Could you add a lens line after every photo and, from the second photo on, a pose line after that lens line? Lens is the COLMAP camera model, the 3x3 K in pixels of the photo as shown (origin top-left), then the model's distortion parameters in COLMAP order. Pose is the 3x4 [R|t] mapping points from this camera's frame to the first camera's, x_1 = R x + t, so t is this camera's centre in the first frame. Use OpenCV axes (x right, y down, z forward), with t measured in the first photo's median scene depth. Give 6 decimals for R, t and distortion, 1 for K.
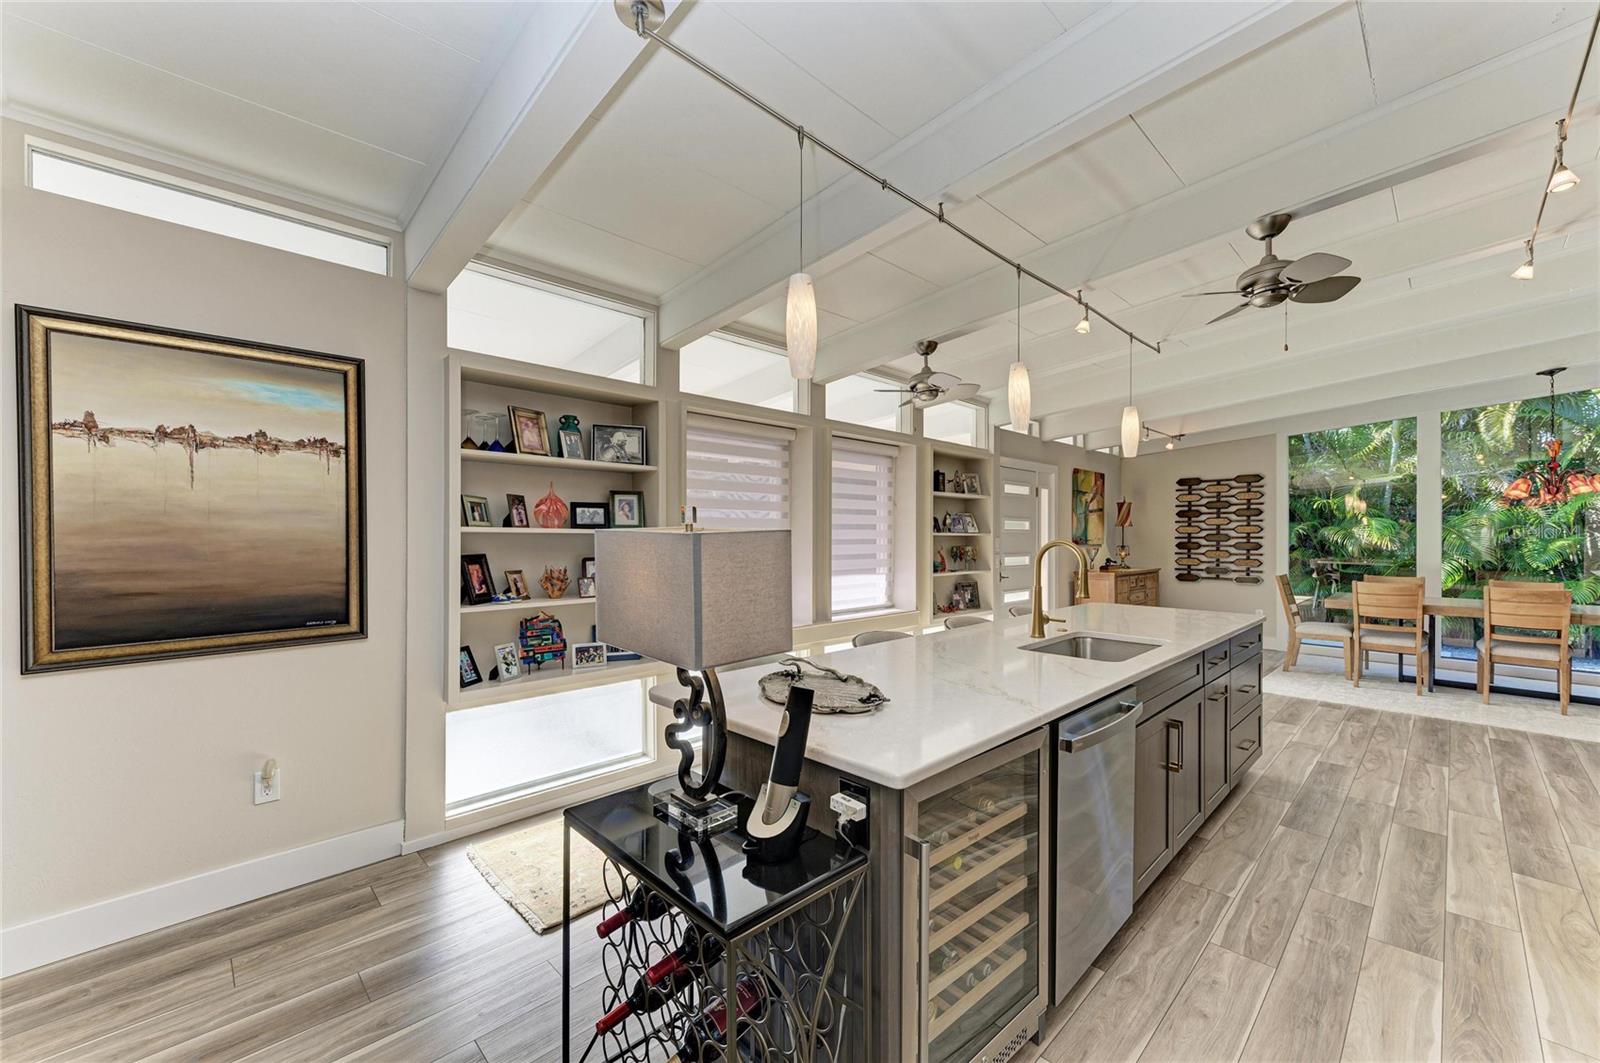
lens RADIAL K [[615.1, 0, 792.8], [0, 615.1, 534.4], [0, 0, 1]] dist [0.001524, -0.001854]
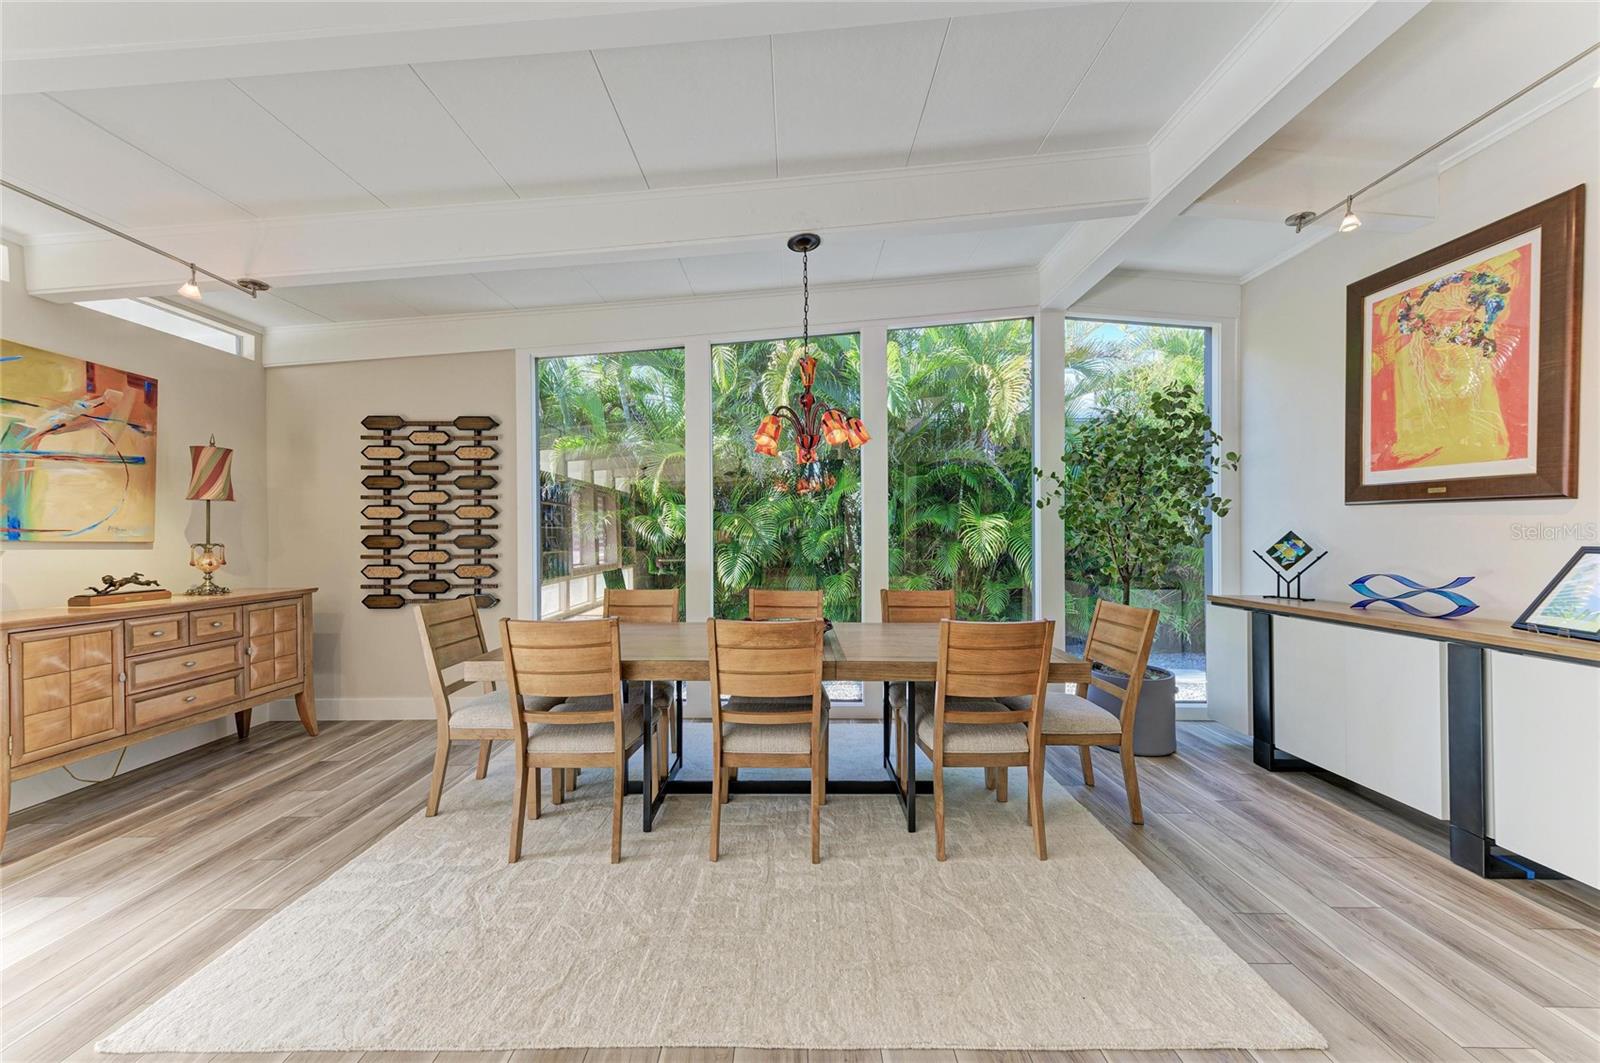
lens RADIAL K [[580.9, 0, 801.6], [0, 580.9, 536.3], [0, 0, 1]] dist [0.012019, -0.001784]
pose [[0.672411, -0.002428, 0.740174, 1.211476], [-0.001441, 0.999988, 0.004589, 0.024887], [-0.740176, -0.004153, 0.672400, 0.924831]]
